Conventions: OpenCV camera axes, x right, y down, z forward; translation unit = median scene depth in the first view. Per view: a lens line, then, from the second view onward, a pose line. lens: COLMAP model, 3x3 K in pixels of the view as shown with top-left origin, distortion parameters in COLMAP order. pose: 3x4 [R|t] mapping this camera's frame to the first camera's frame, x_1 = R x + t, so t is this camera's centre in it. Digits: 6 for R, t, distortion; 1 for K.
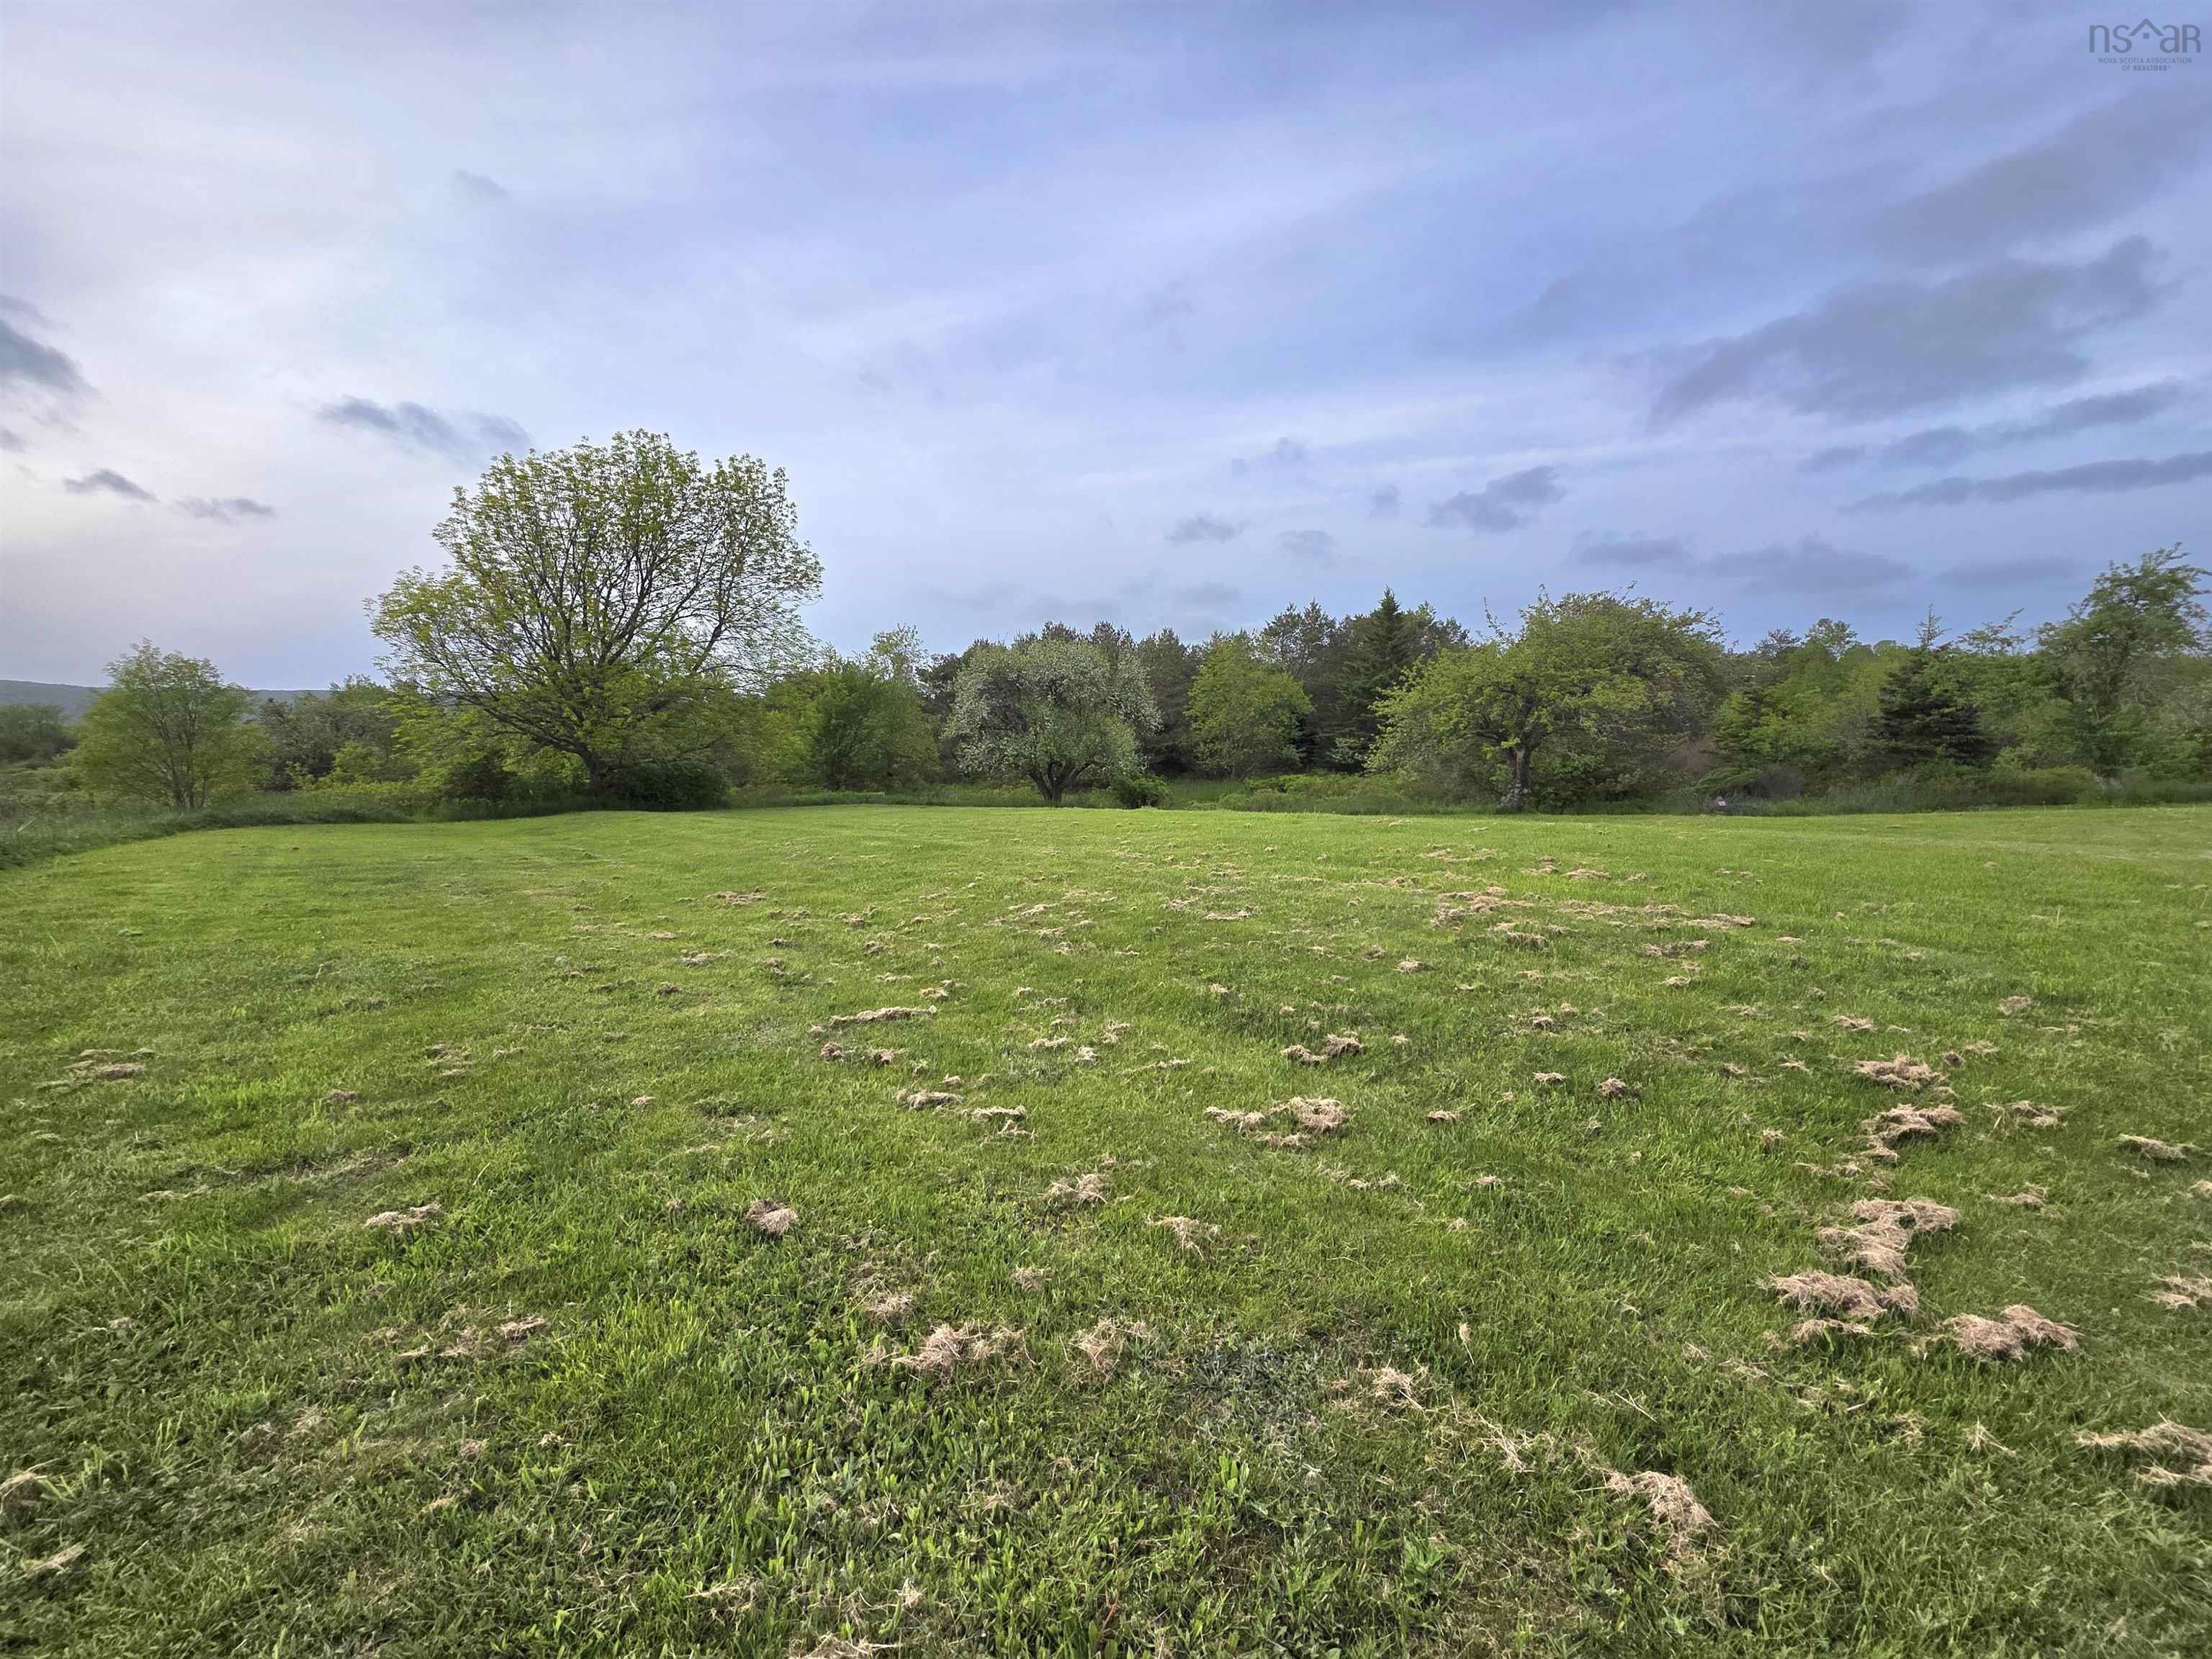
lens RADIAL K [[875.0, 0, 1052.2], [0, 875.0, 809.0], [0, 0, 1]] dist [-0.000391, -0.000169]
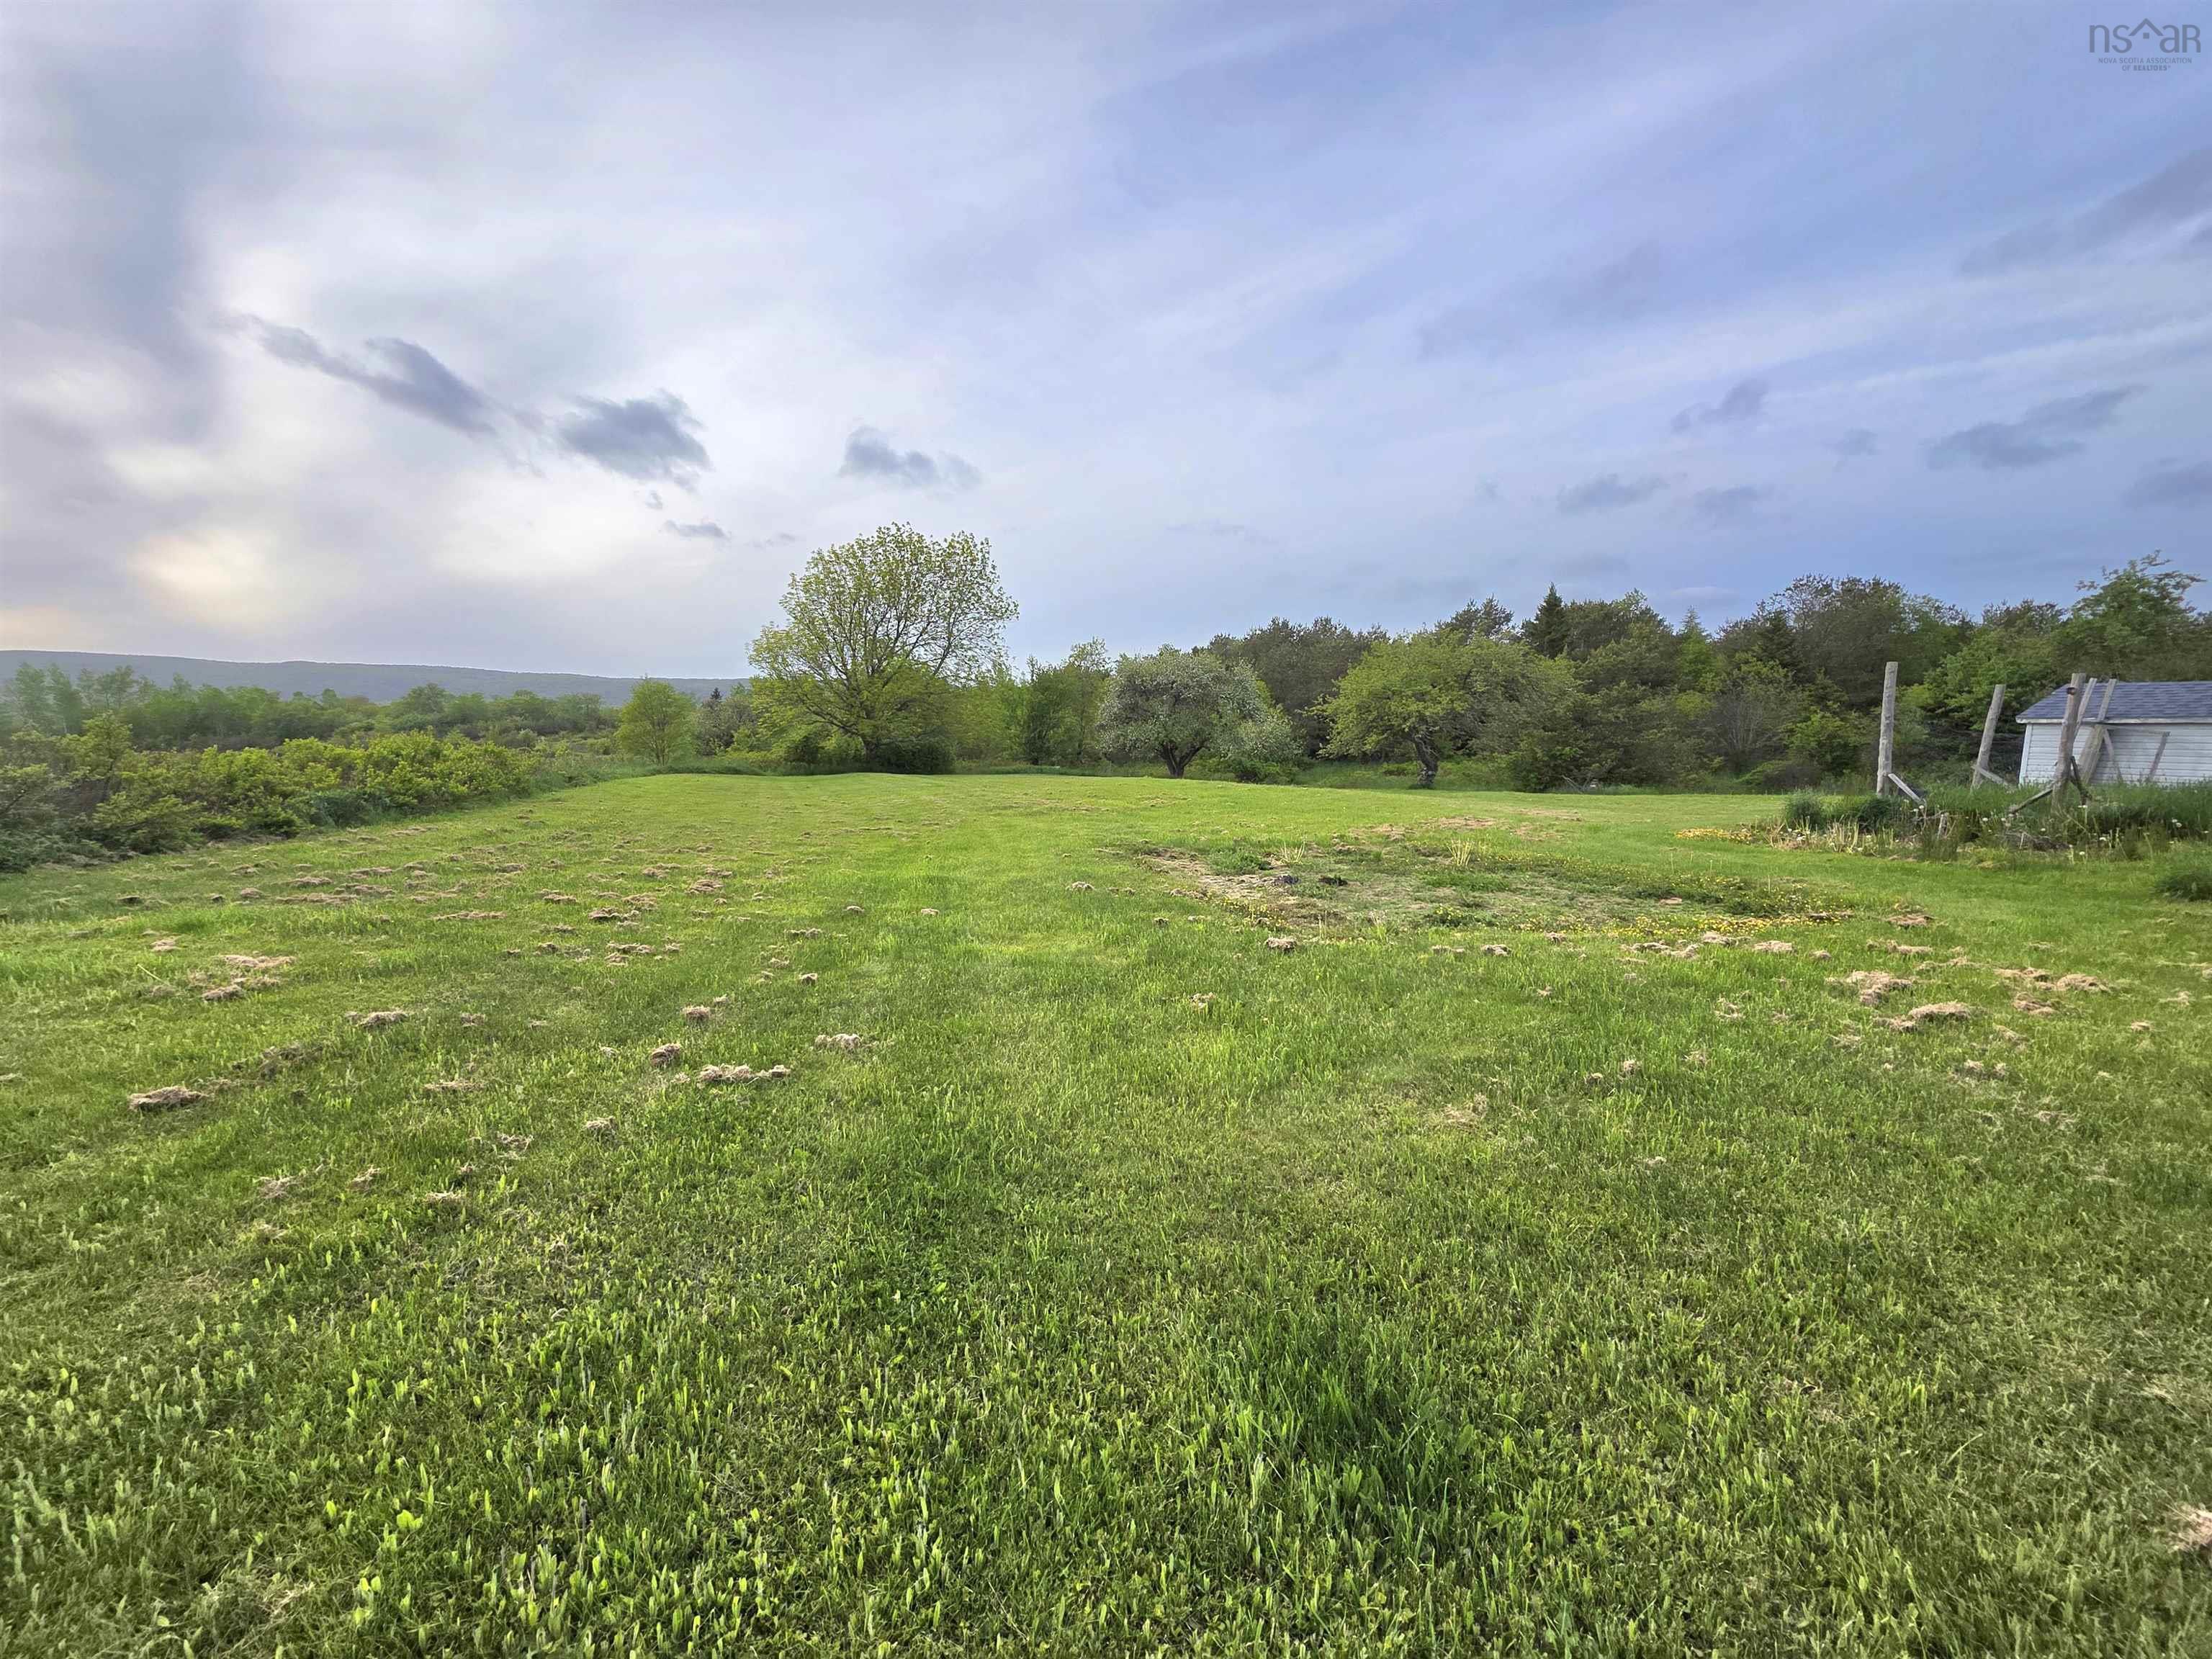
lens RADIAL K [[875.0, 0, 1093.1], [0, 875.0, 827.7], [0, 0, 1]] dist [-0.000391, -0.000169]
pose [[0.945127, 0.044432, -0.323667, 0.133169], [-0.029879, 0.998312, 0.049796, 0.003975], [0.325334, -0.037393, 0.944860, -0.127692]]
